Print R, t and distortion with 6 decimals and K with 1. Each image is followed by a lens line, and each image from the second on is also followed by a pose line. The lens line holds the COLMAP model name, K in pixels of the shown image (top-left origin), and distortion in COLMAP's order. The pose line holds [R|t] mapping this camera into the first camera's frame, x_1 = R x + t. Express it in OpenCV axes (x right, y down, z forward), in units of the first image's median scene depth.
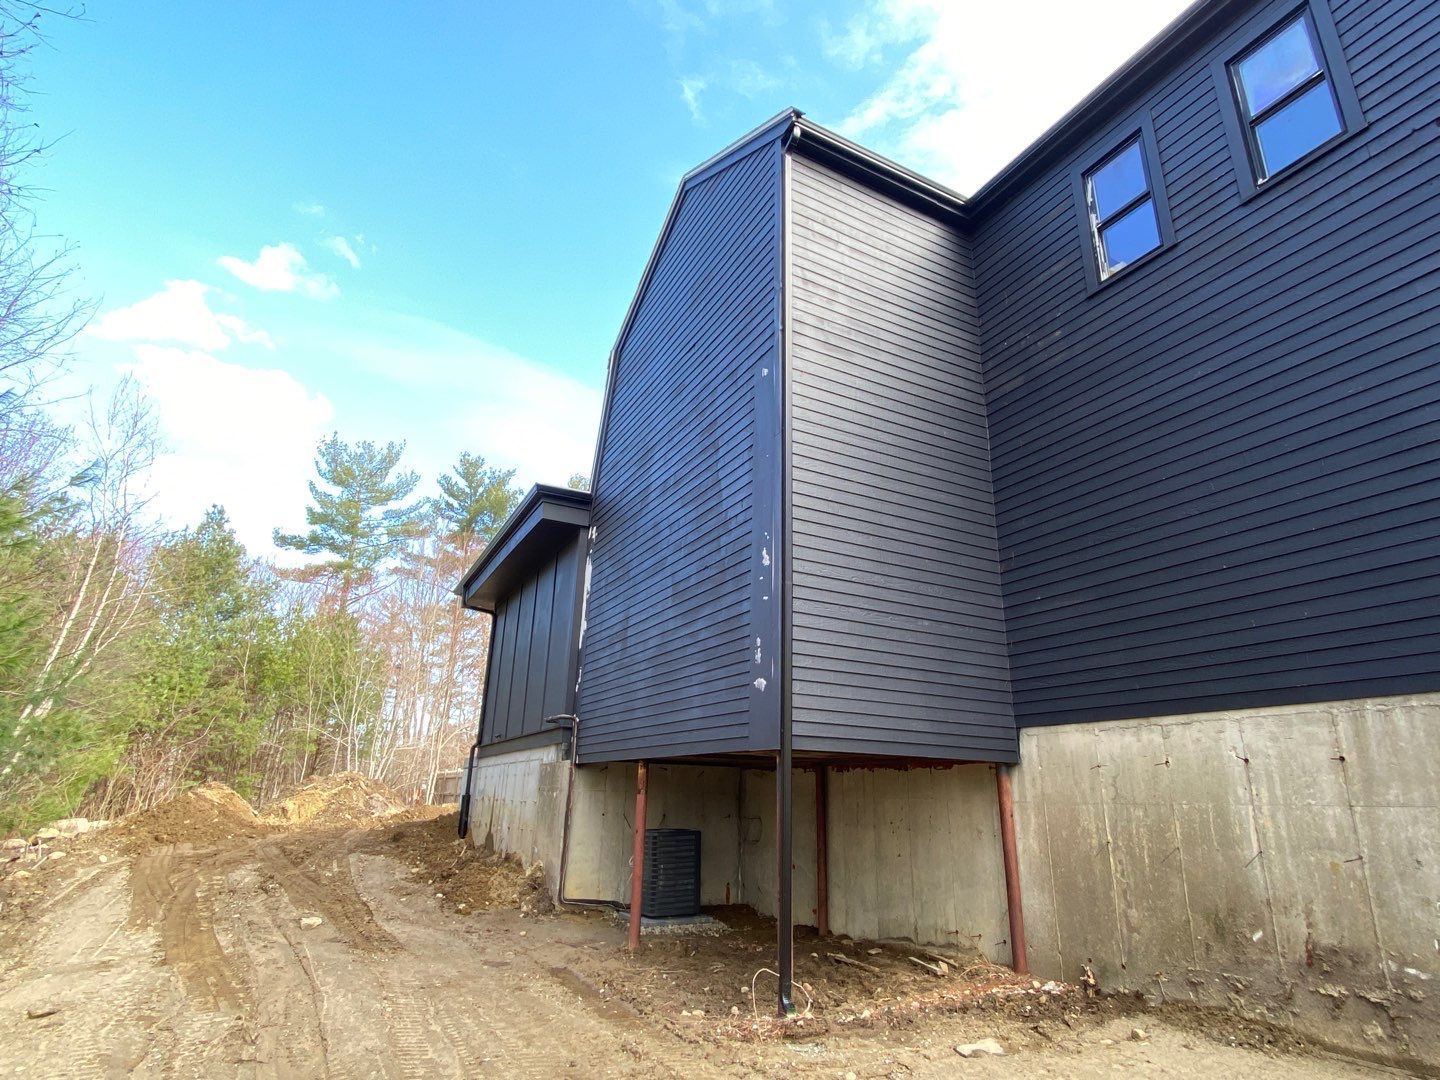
lens RADIAL K [[772.4, 0, 723.5], [0, 772.4, 542.6], [0, 0, 1]] dist [0.013373, -0.000120]
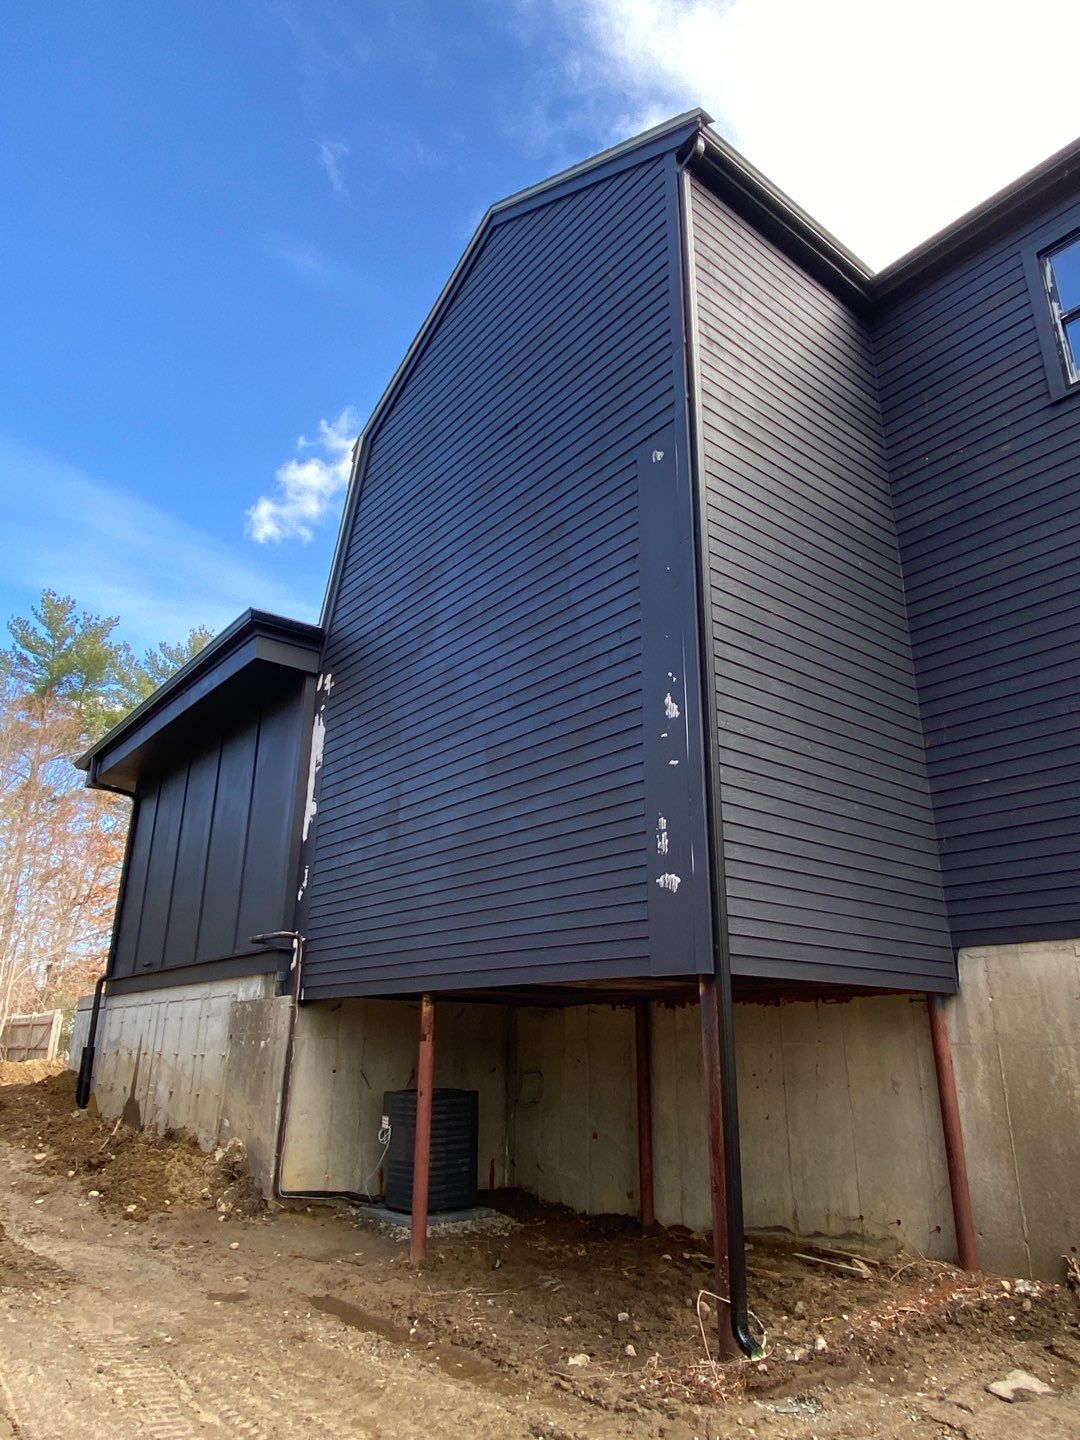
lens RADIAL K [[941.0, 0, 540.0], [0, 941.0, 720.0], [0, 0, 1]] dist [0.005336, -0.003904]
pose [[0.983259, 0.046683, 0.176133, -0.170893], [-0.044144, 0.998857, -0.018310, 0.041208], [-0.176787, 0.010228, 0.984196, 0.126486]]
